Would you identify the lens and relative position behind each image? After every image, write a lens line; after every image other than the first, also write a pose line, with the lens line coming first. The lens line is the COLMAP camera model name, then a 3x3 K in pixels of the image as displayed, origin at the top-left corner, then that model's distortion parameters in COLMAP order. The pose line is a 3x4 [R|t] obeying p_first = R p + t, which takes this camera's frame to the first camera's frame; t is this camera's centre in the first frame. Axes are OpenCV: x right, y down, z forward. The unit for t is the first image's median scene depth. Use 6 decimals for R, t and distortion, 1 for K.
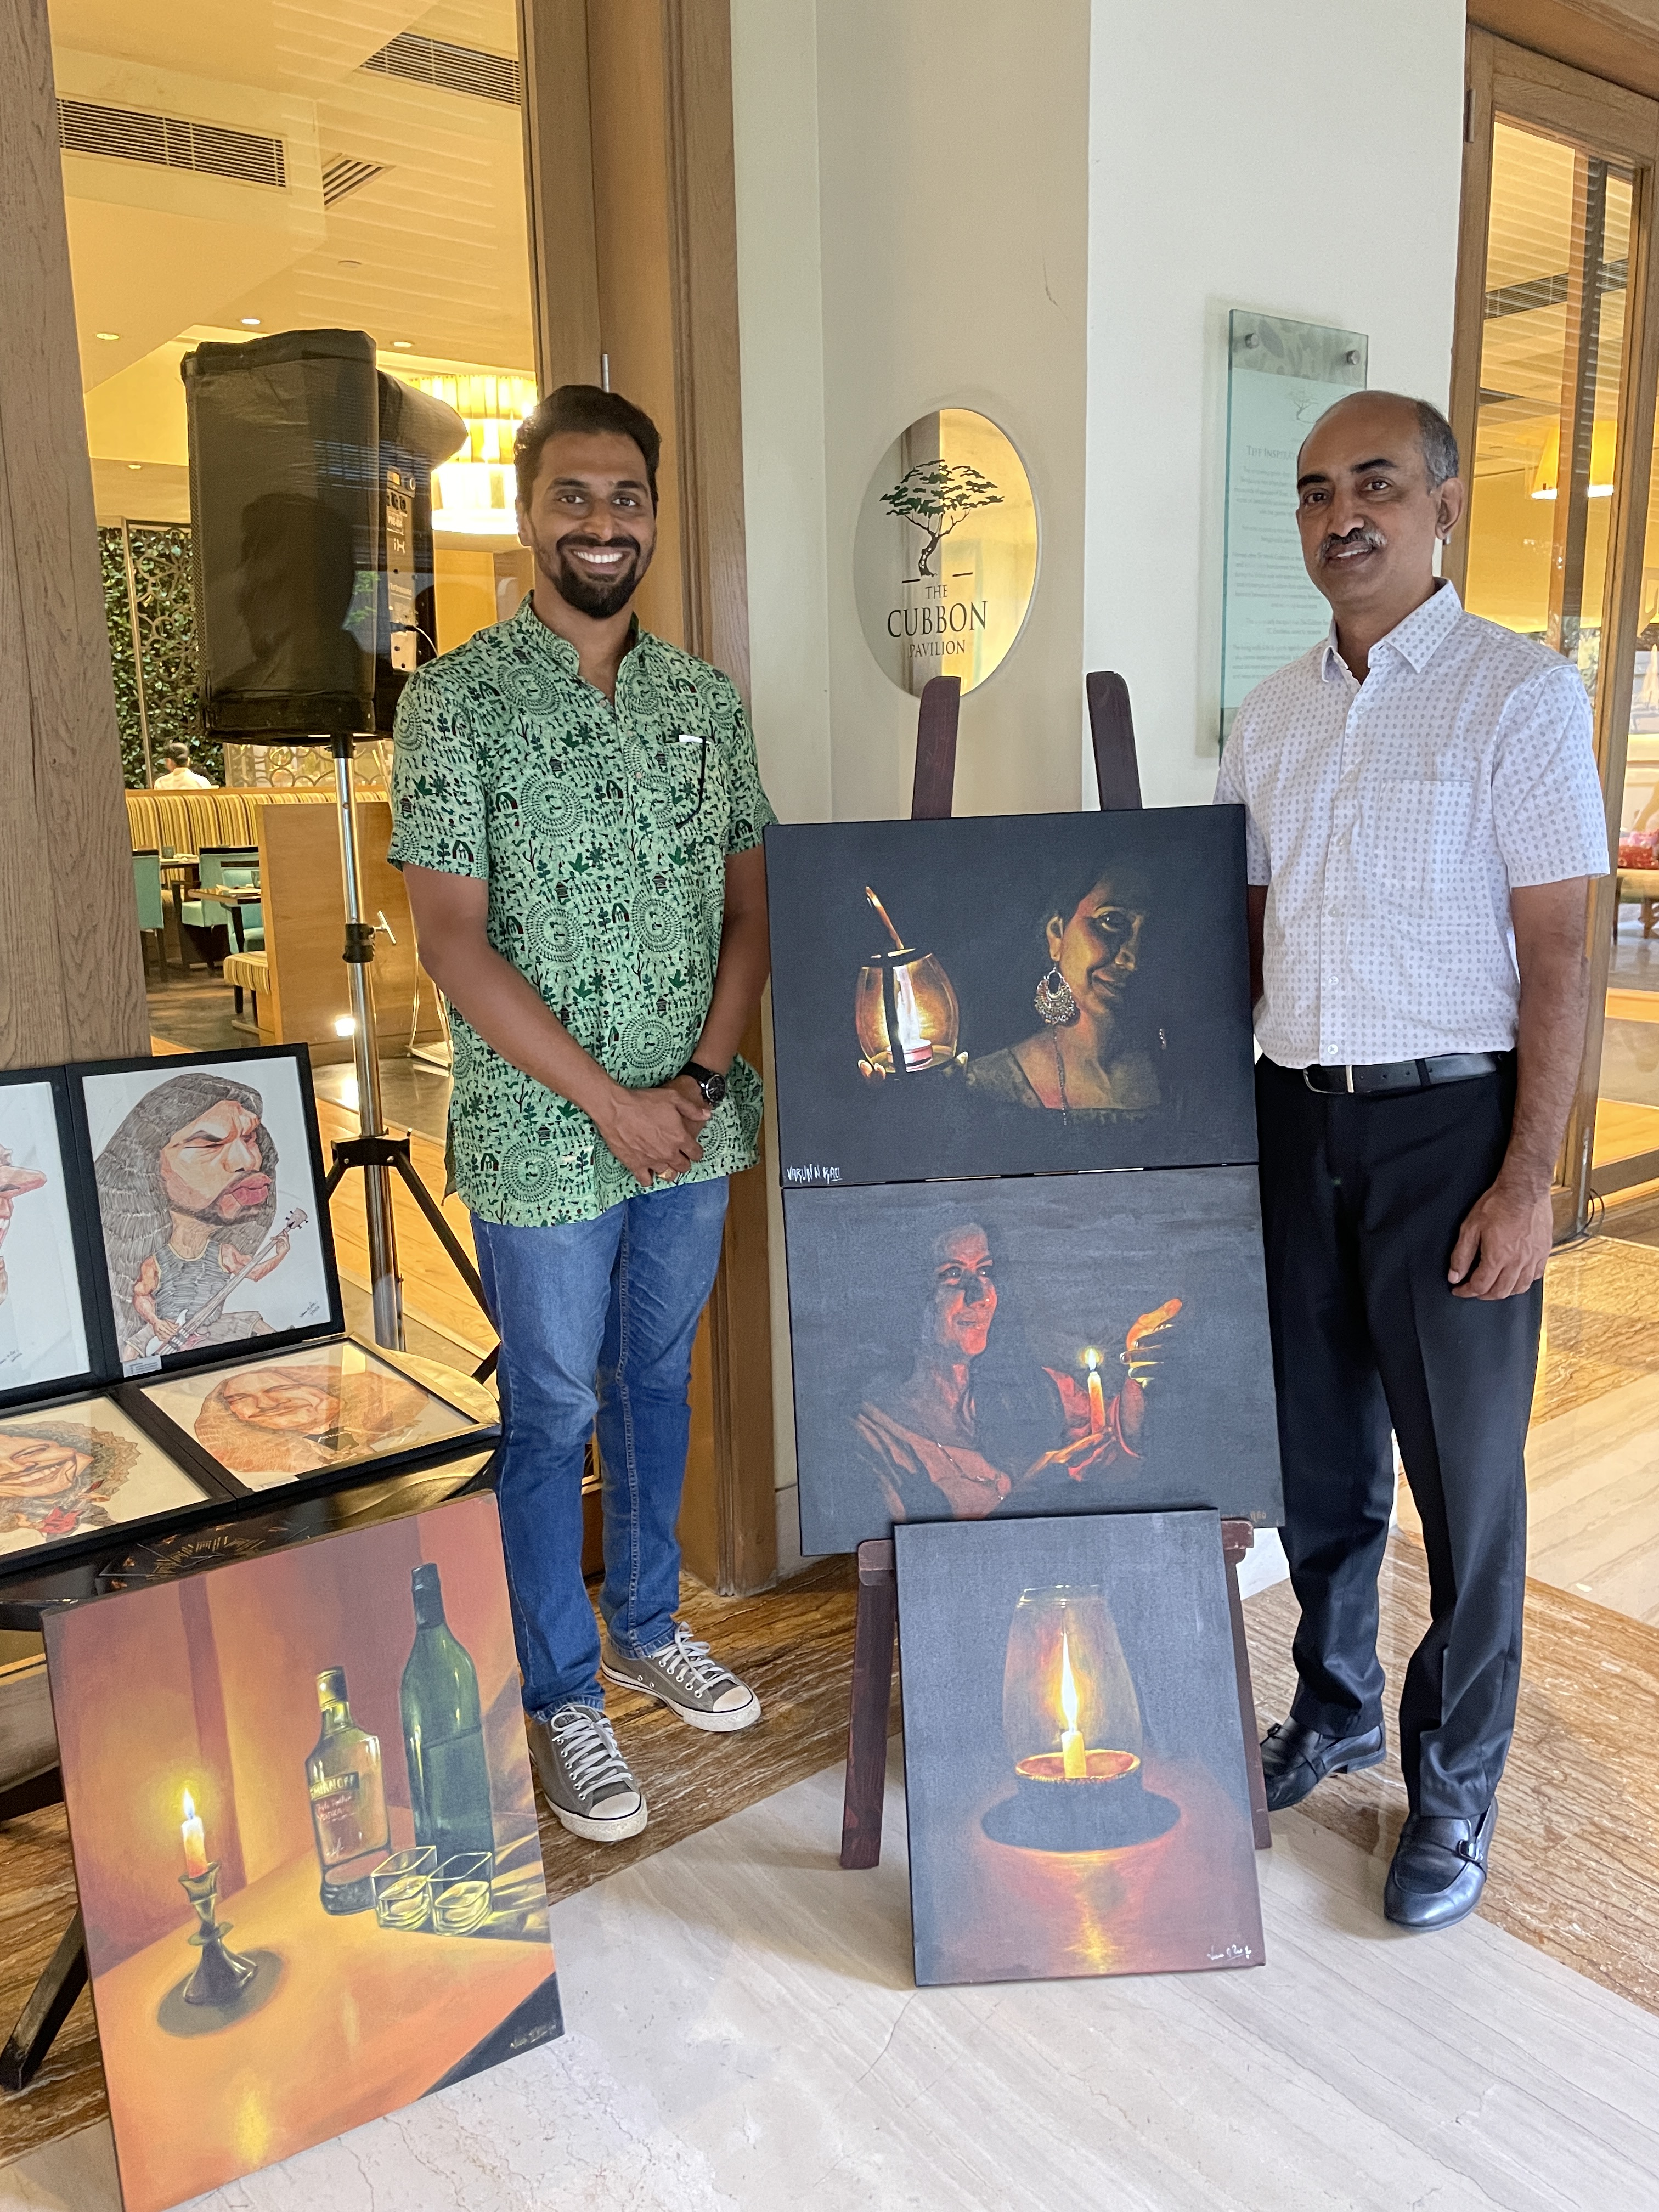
lens RADIAL K [[1678.9, 0, 850.1], [0, 1678.9, 1085.8], [0, 0, 1]] dist [0.096937, -0.126996]
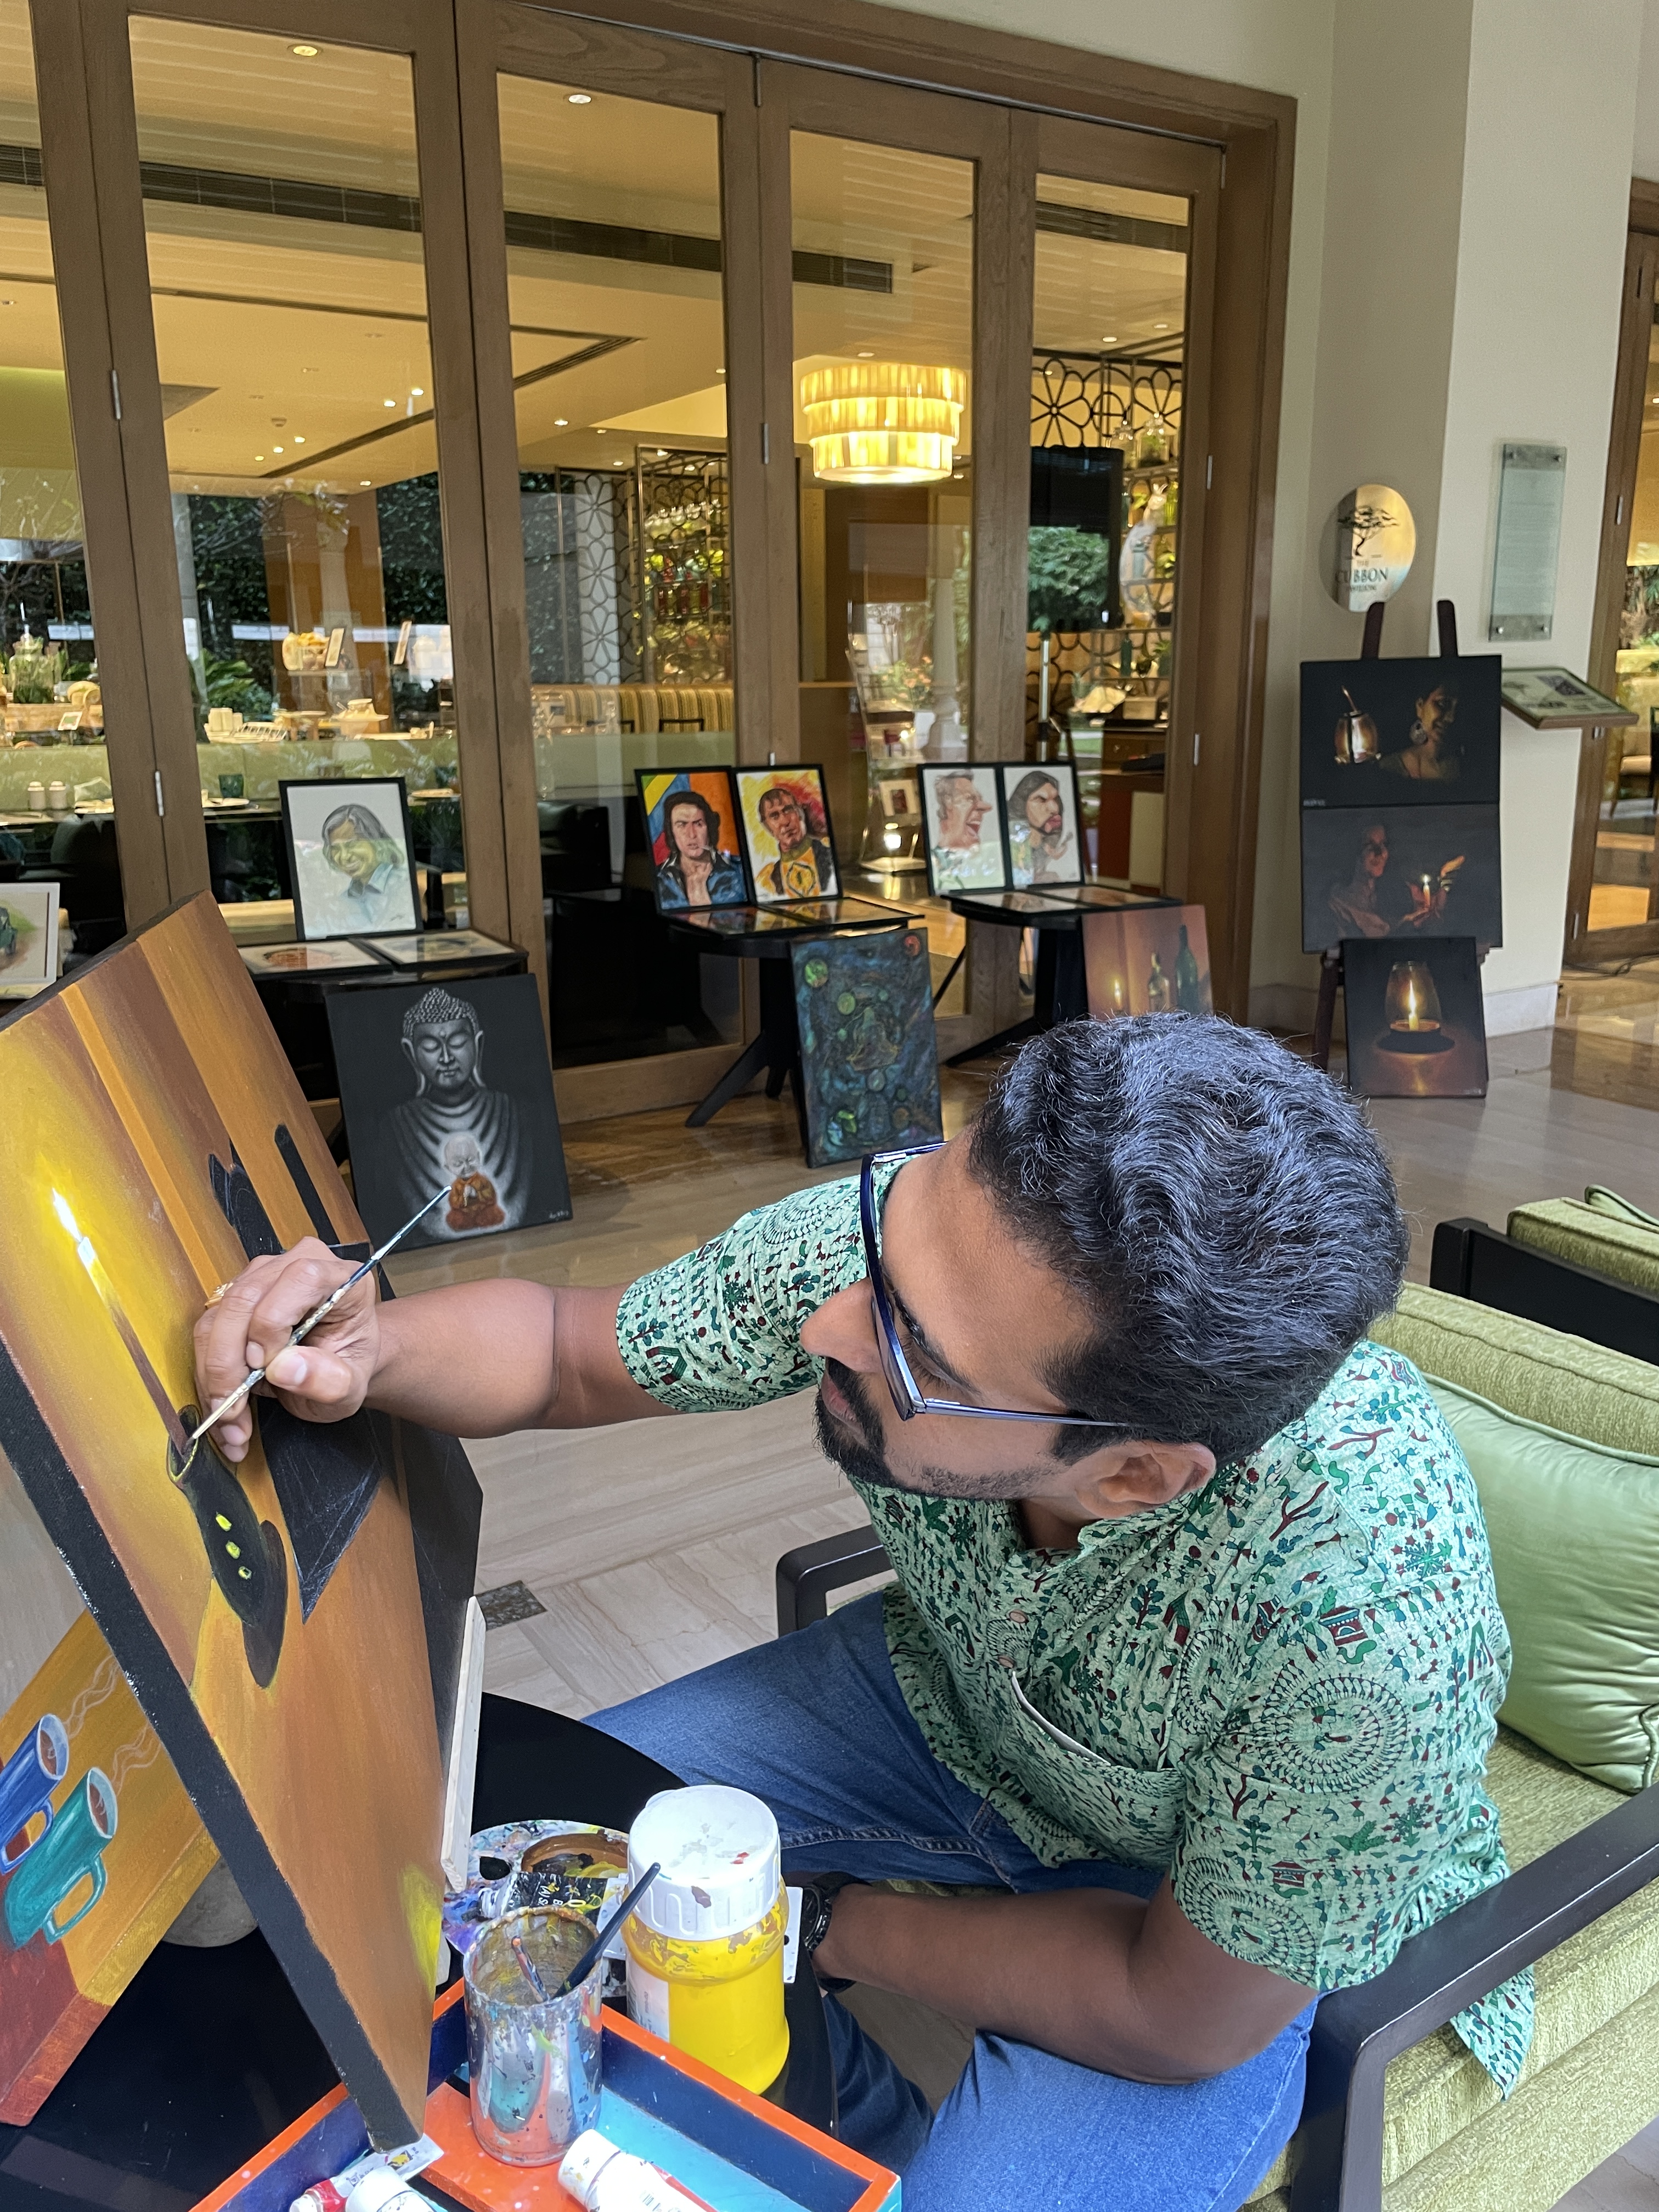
lens RADIAL K [[1678.9, 0, 845.6], [0, 1678.9, 1080.5], [0, 0, 1]] dist [0.096937, -0.126996]
pose [[0.993524, 0.036165, -0.107712, -0.427723], [-0.031473, 0.998494, 0.044941, 0.372490], [0.109175, -0.041260, 0.993166, -1.595728]]
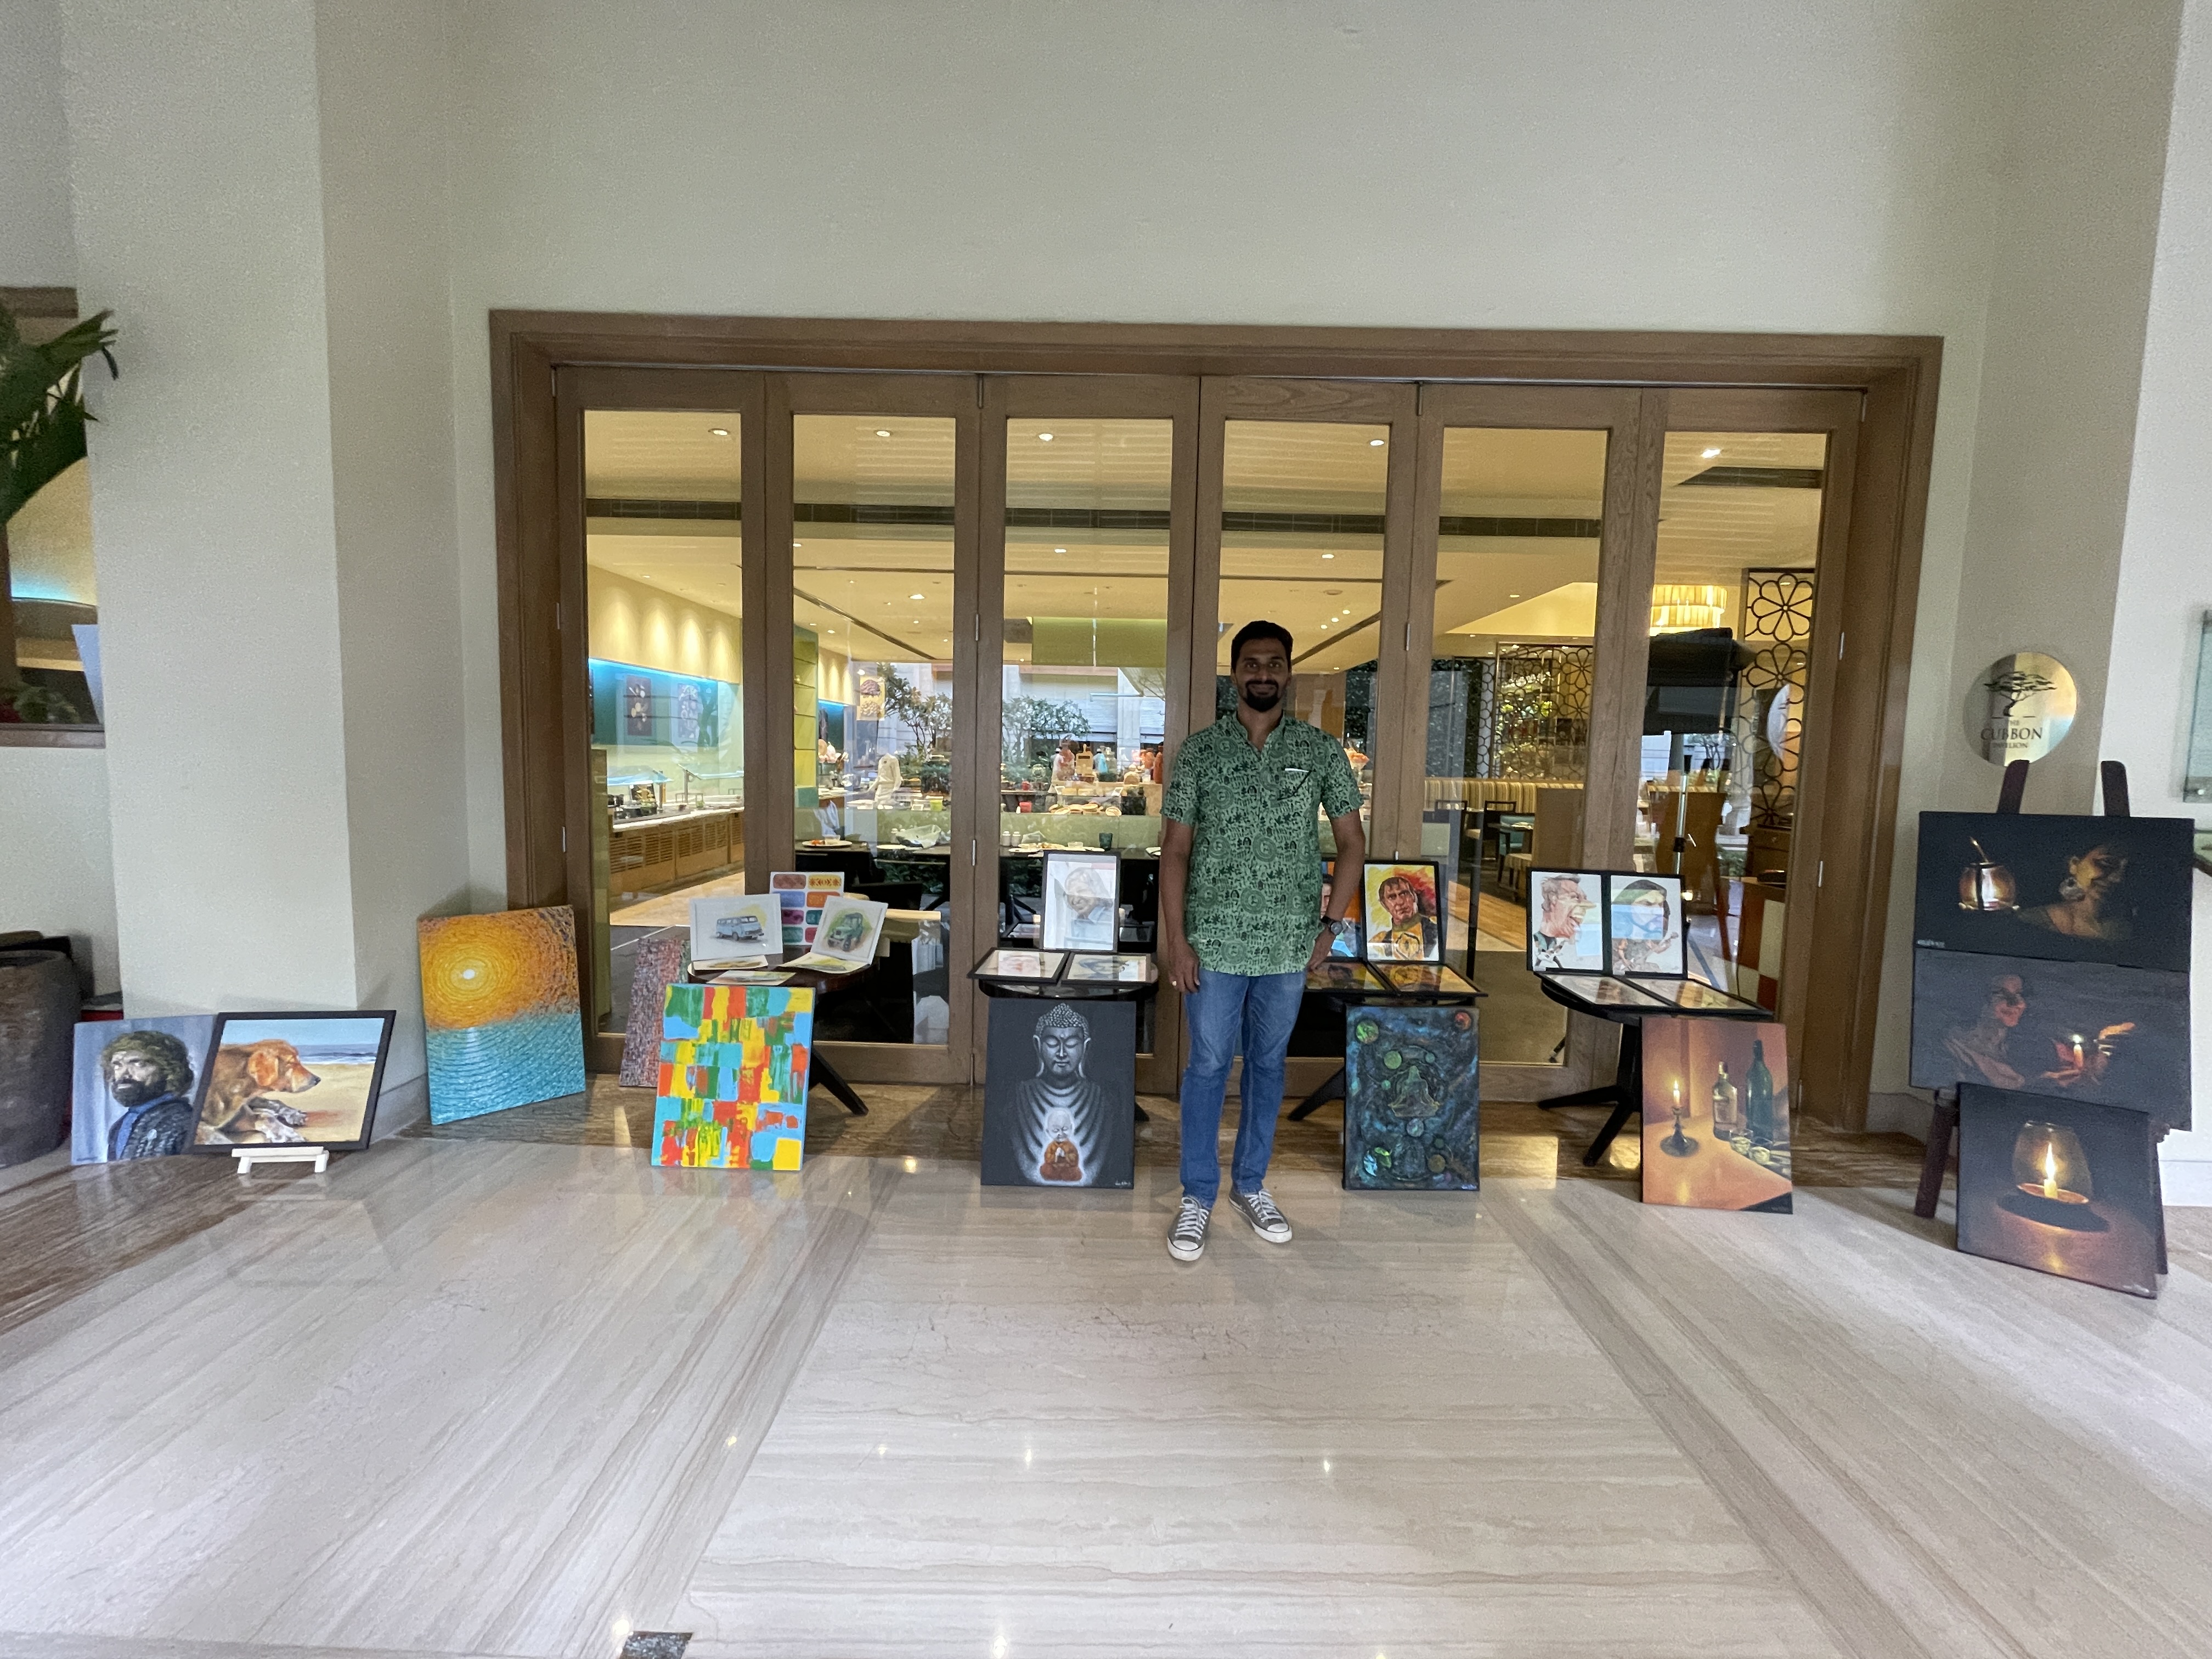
lens RADIAL K [[894.2, 0, 1108.6], [0, 894.2, 830.6], [0, 0, 1]] dist [-0.001316, -0.000824]
pose [[0.770730, 0.091150, -0.630608, -0.148024], [-0.161954, 0.985235, -0.055532, 0.163133], [0.616235, 0.144930, 0.774112, -0.886786]]
